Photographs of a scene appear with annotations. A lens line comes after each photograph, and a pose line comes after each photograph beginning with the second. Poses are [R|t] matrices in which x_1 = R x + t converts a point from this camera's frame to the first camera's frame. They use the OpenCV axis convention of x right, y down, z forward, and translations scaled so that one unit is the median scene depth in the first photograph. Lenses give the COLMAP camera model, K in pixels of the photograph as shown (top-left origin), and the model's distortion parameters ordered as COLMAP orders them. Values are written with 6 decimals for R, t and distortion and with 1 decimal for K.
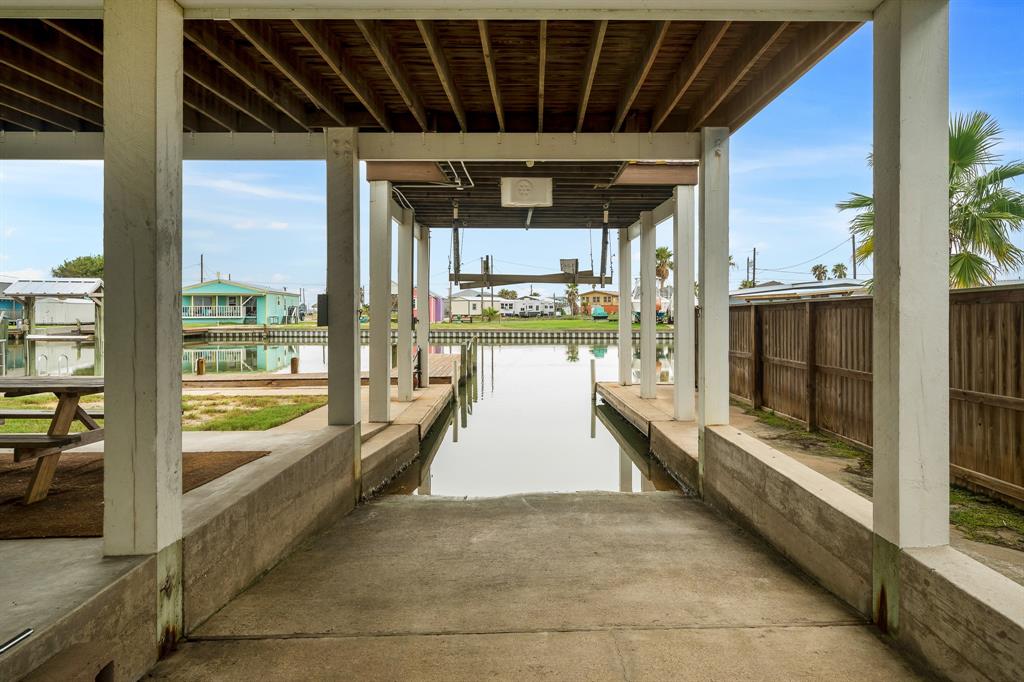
lens RADIAL K [[667.3, 0, 556.3], [0, 667.3, 314.5], [0, 0, 1]] dist [-0.001891, -0.002180]
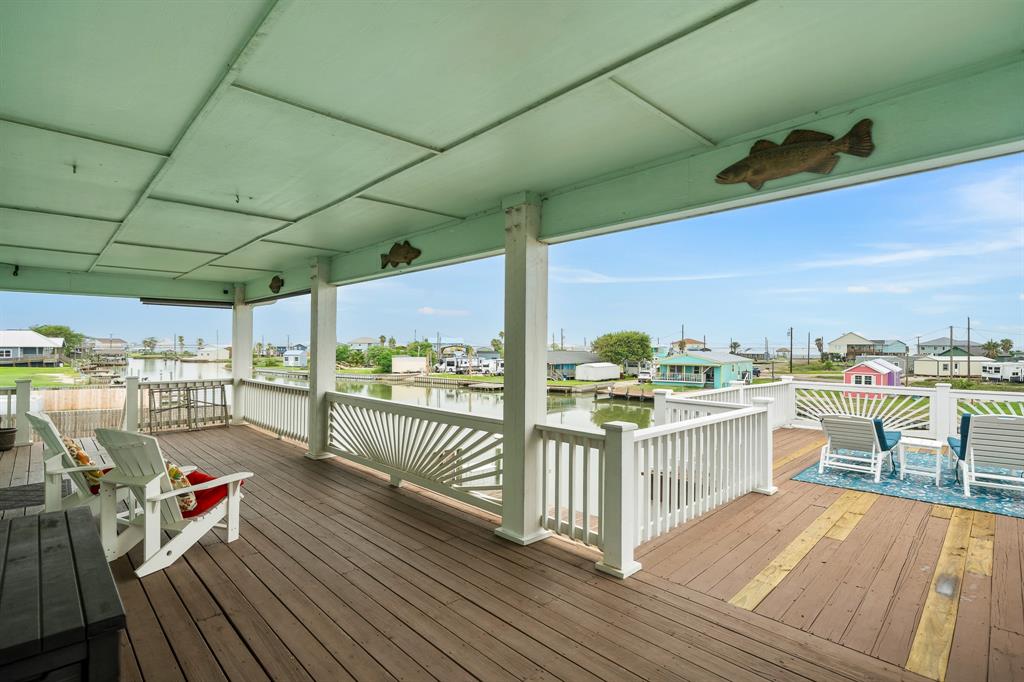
lens RADIAL K [[502.6, 0, 507.2], [0, 502.6, 342.9], [0, 0, 1]] dist [0.001532, 0.000162]
pose [[0.659185, 0.003807, -0.751971, 0.012373], [-0.012730, 0.999900, -0.006098, -0.056167], [0.751873, 0.013593, 0.659168, 0.060631]]
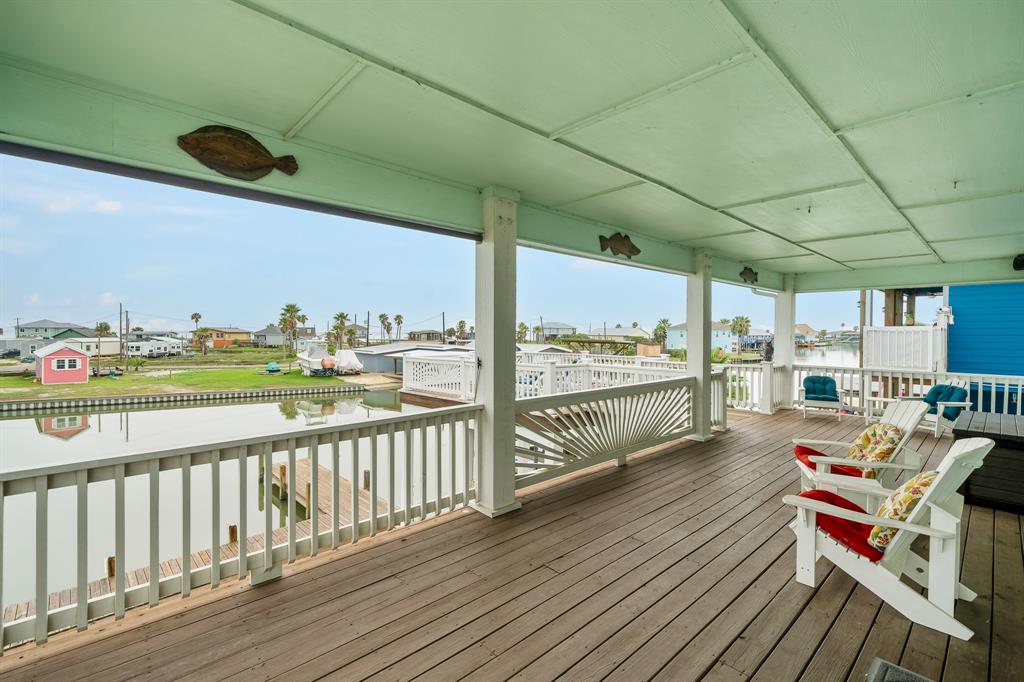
lens RADIAL K [[451.5, 0, 508.0], [0, 451.5, 341.3], [0, 0, 1]] dist [0.002330, -0.000361]
pose [[0.761891, -0.003666, 0.647695, -0.131150], [-0.005041, 0.999920, 0.011589, -0.055225], [-0.647686, -0.012095, 0.761812, 0.054694]]
